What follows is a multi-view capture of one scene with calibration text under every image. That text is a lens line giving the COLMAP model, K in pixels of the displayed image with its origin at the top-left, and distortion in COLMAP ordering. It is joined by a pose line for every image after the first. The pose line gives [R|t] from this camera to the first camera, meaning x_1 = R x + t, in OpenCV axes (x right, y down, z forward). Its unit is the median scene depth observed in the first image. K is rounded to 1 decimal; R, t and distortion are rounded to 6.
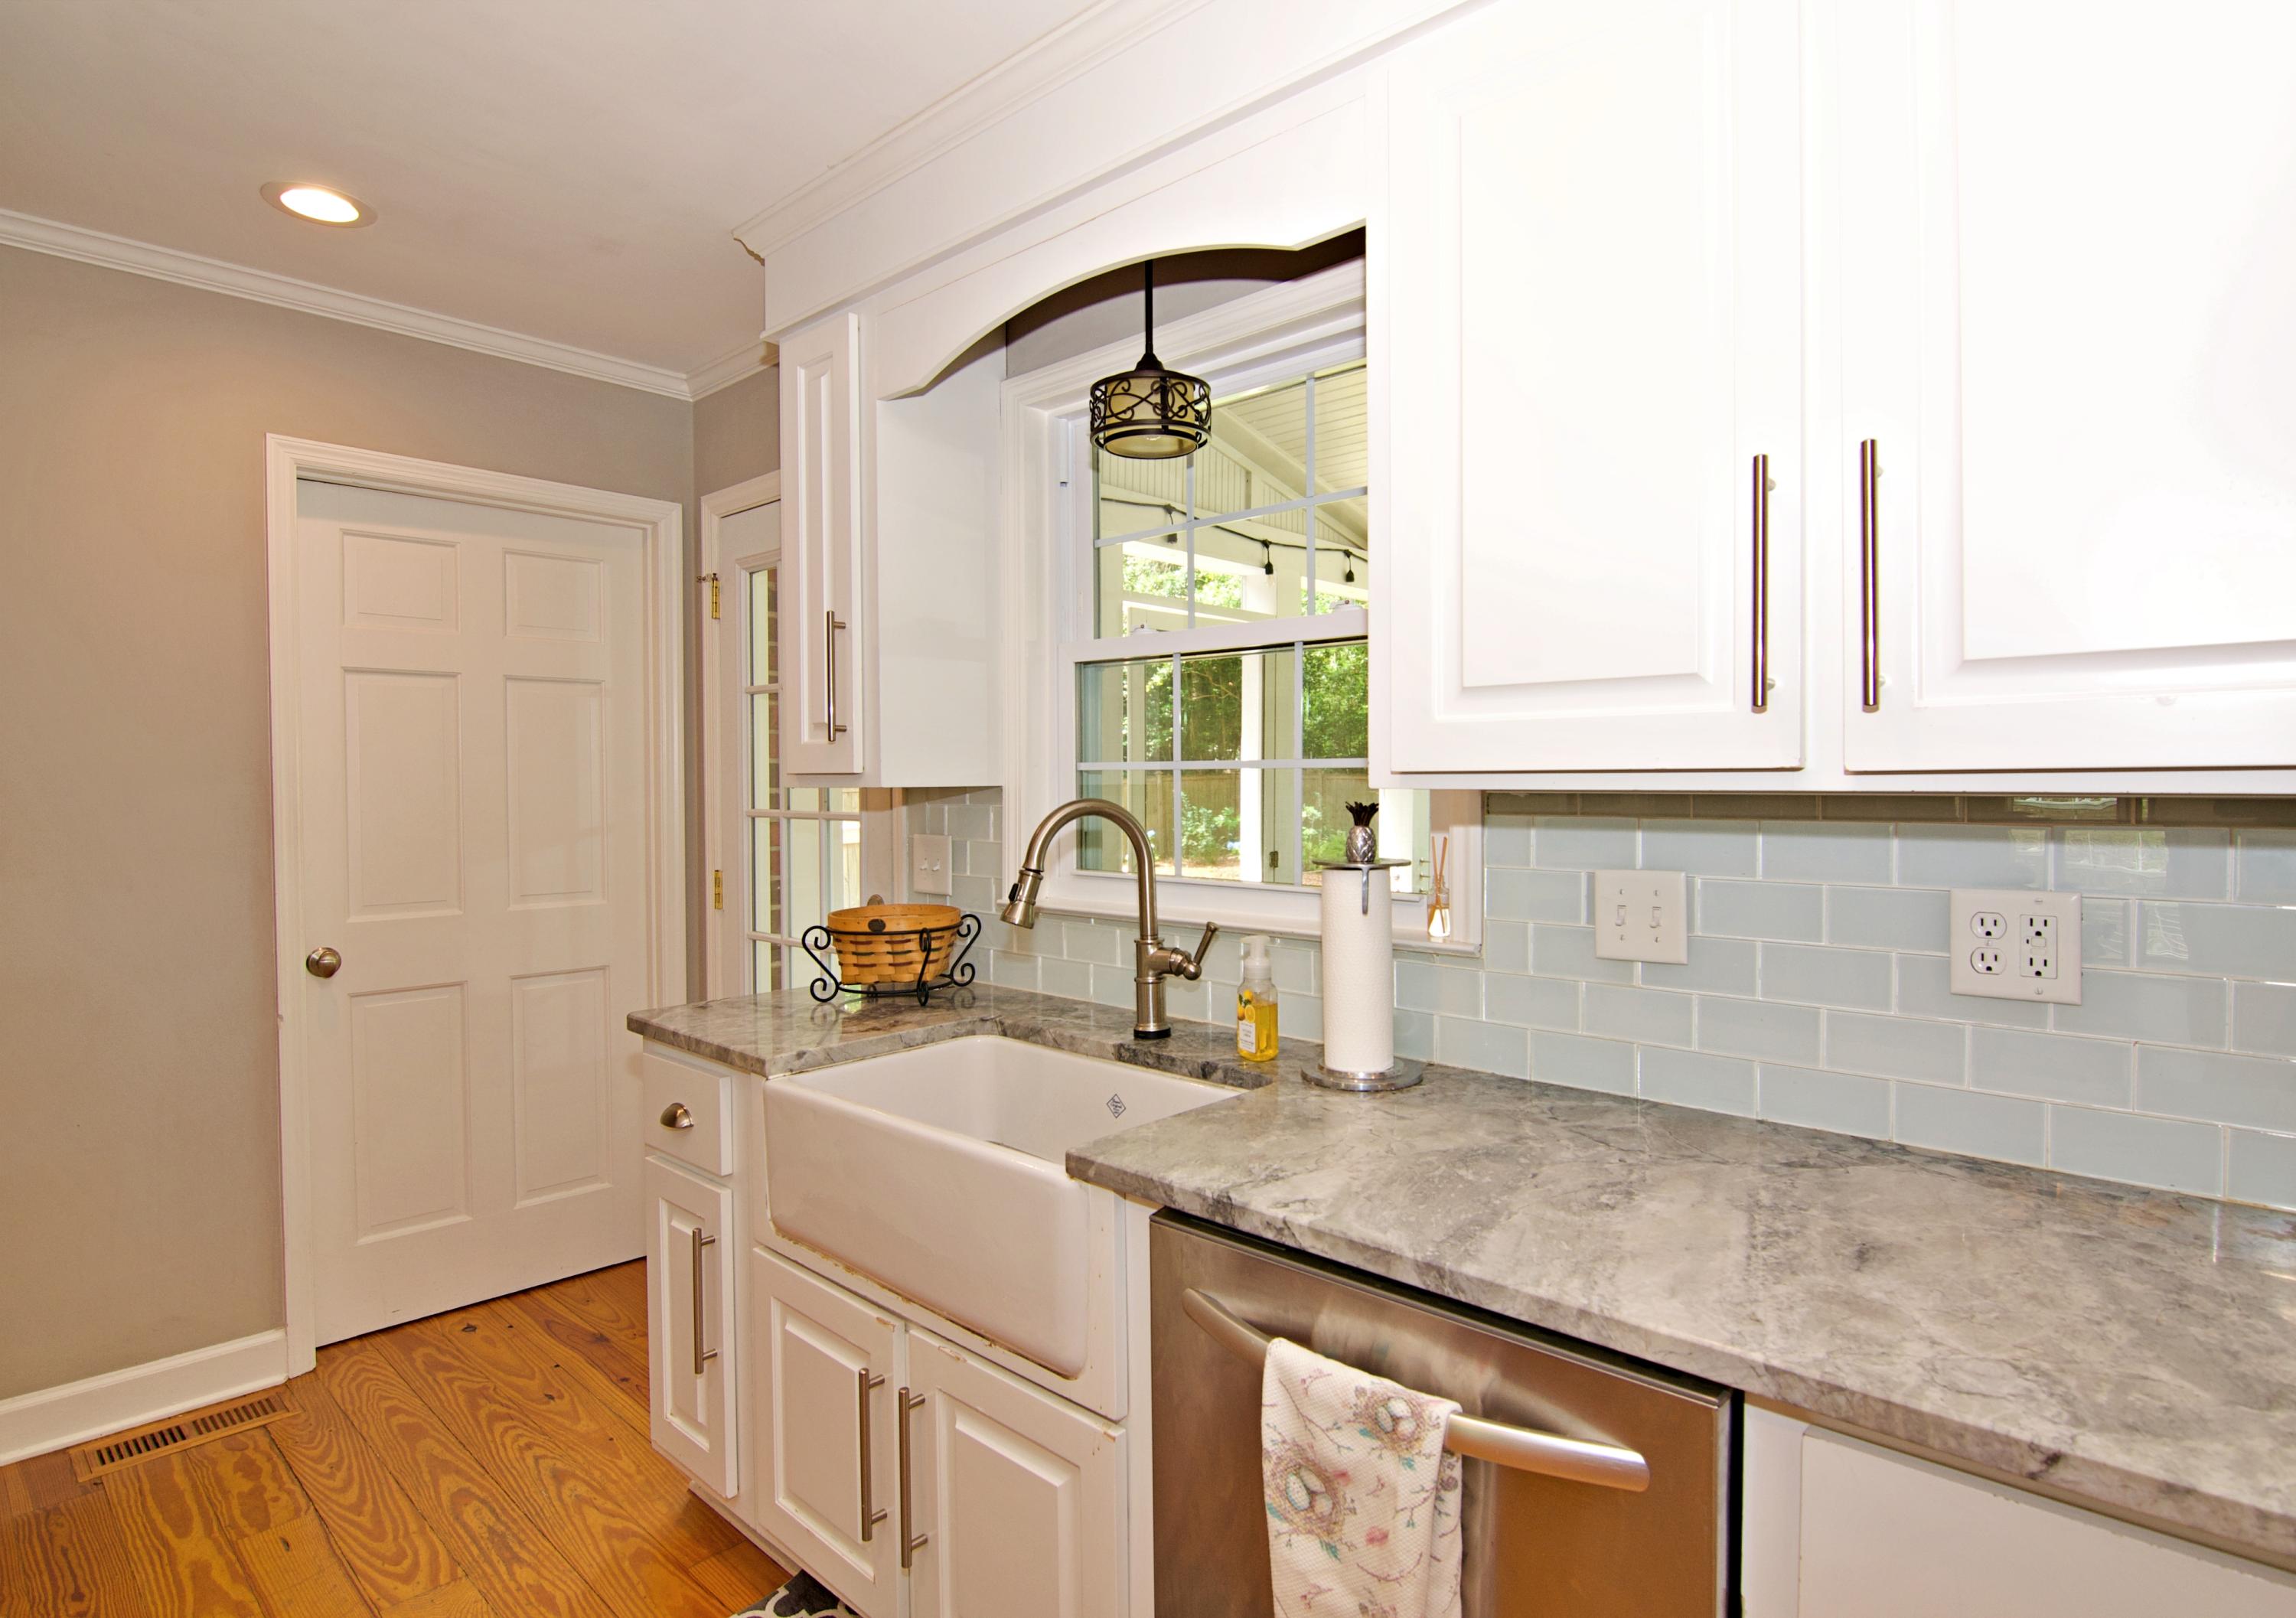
lens RADIAL K [[1188.1, 0, 1206.9], [0, 1188.1, 789.0], [0, 0, 1]] dist [-0.018520, -0.004065]
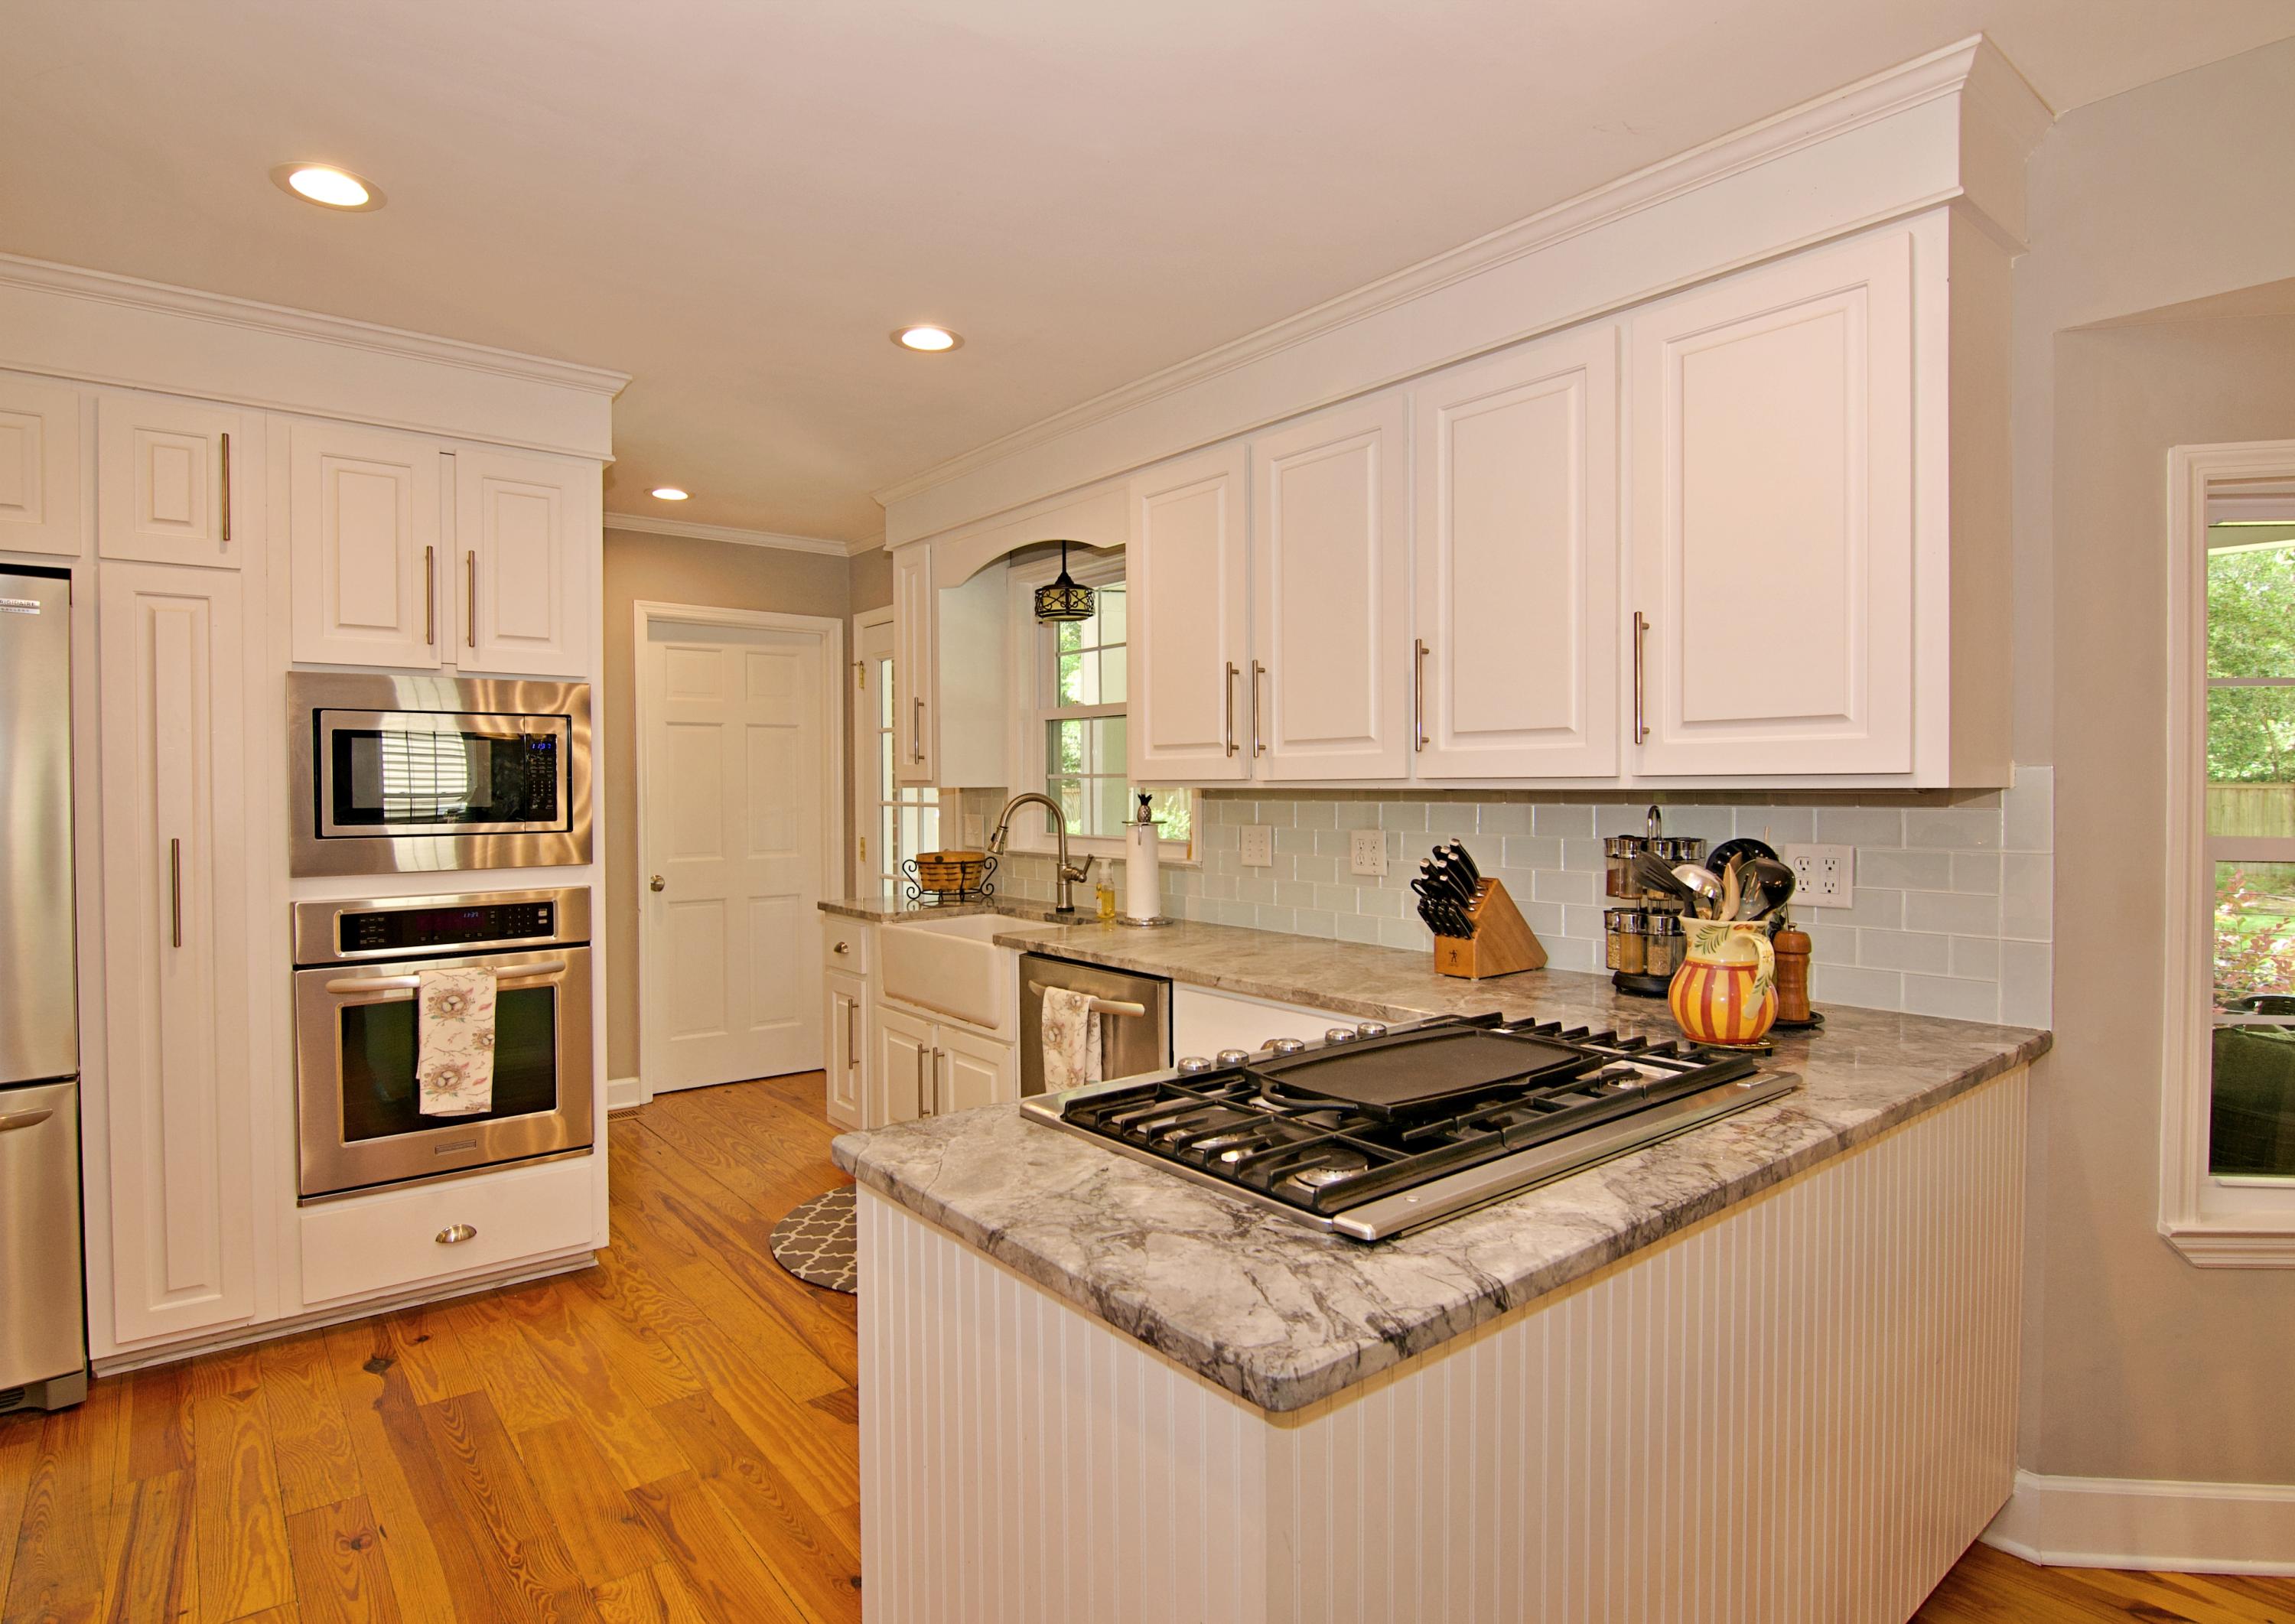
lens RADIAL K [[1187.6, 0, 1123.4], [0, 1187.6, 788.8], [0, 0, 1]] dist [-0.018520, -0.004065]
pose [[0.983941, 0.001534, -0.178489, 0.423939], [-0.002351, 0.999988, -0.004365, 0.009523], [0.178480, 0.004715, 0.983932, -0.995330]]
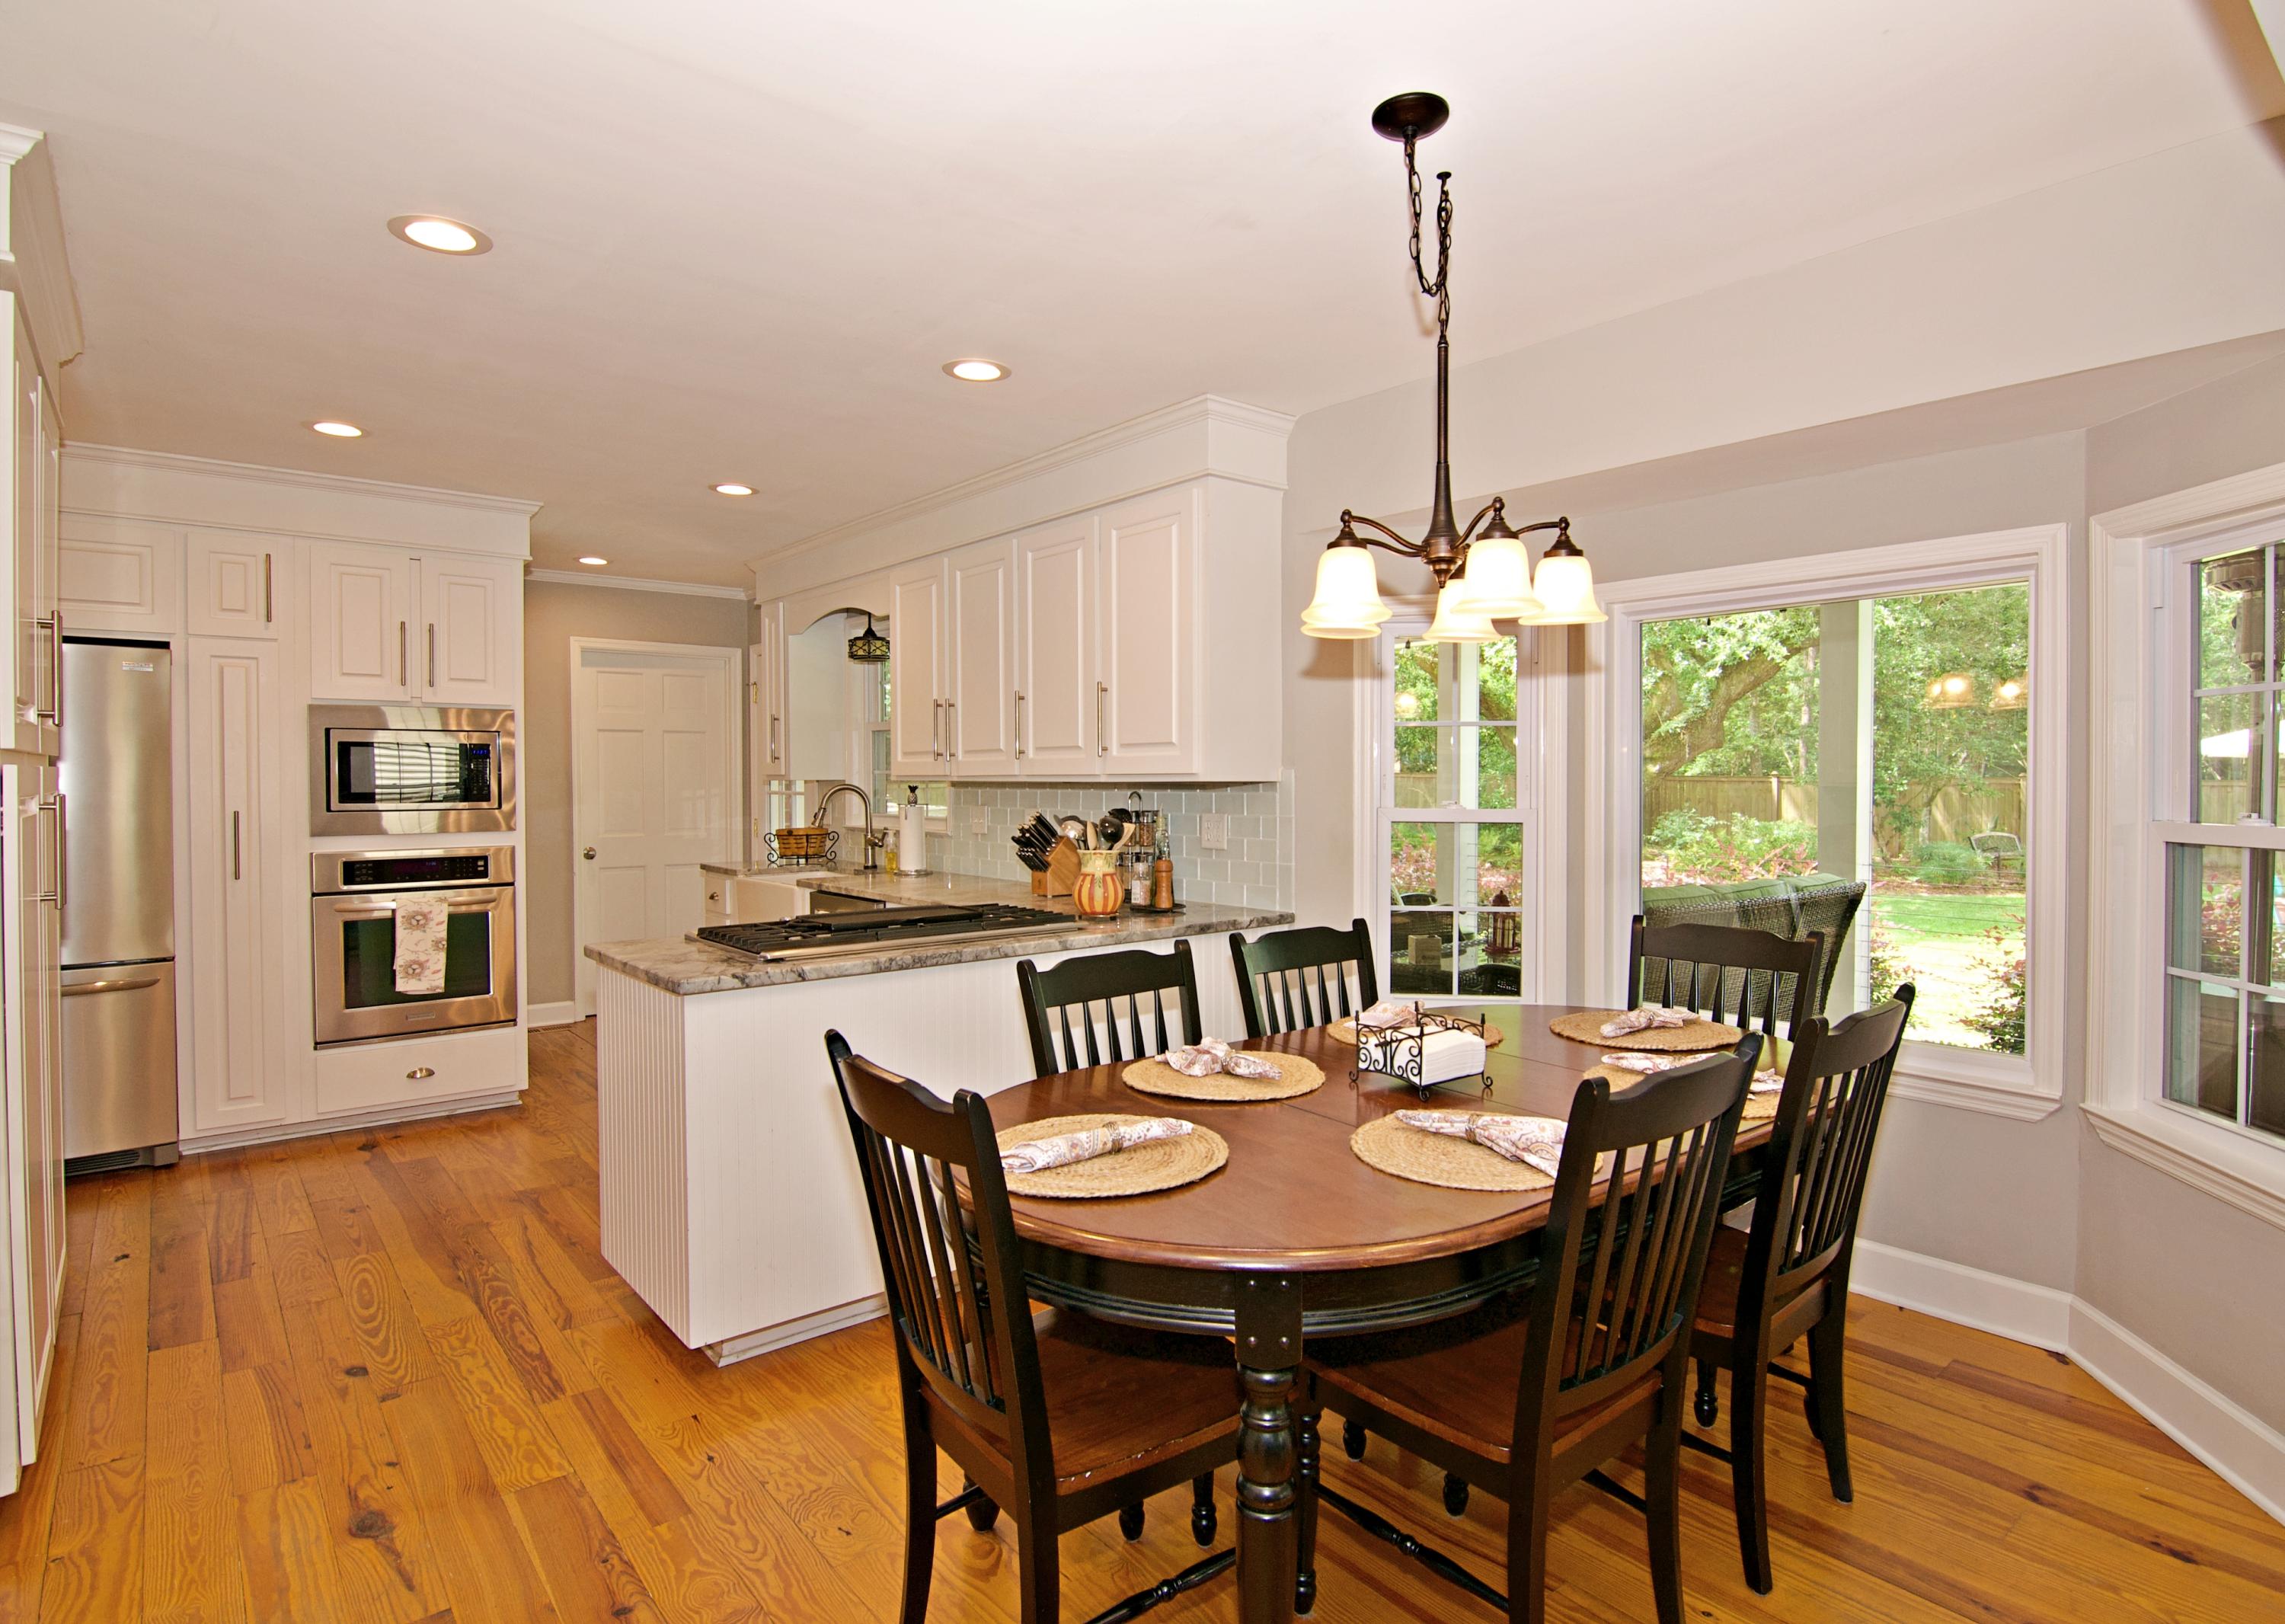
lens RADIAL K [[1182.5, 0, 1196.8], [0, 1182.5, 784.8], [0, 0, 1]] dist [-0.018520, -0.004065]
pose [[0.991617, 0.004035, -0.129151, 1.124501], [-0.004373, 0.999988, -0.002336, 0.012713], [0.129140, 0.002881, 0.991622, -1.748613]]
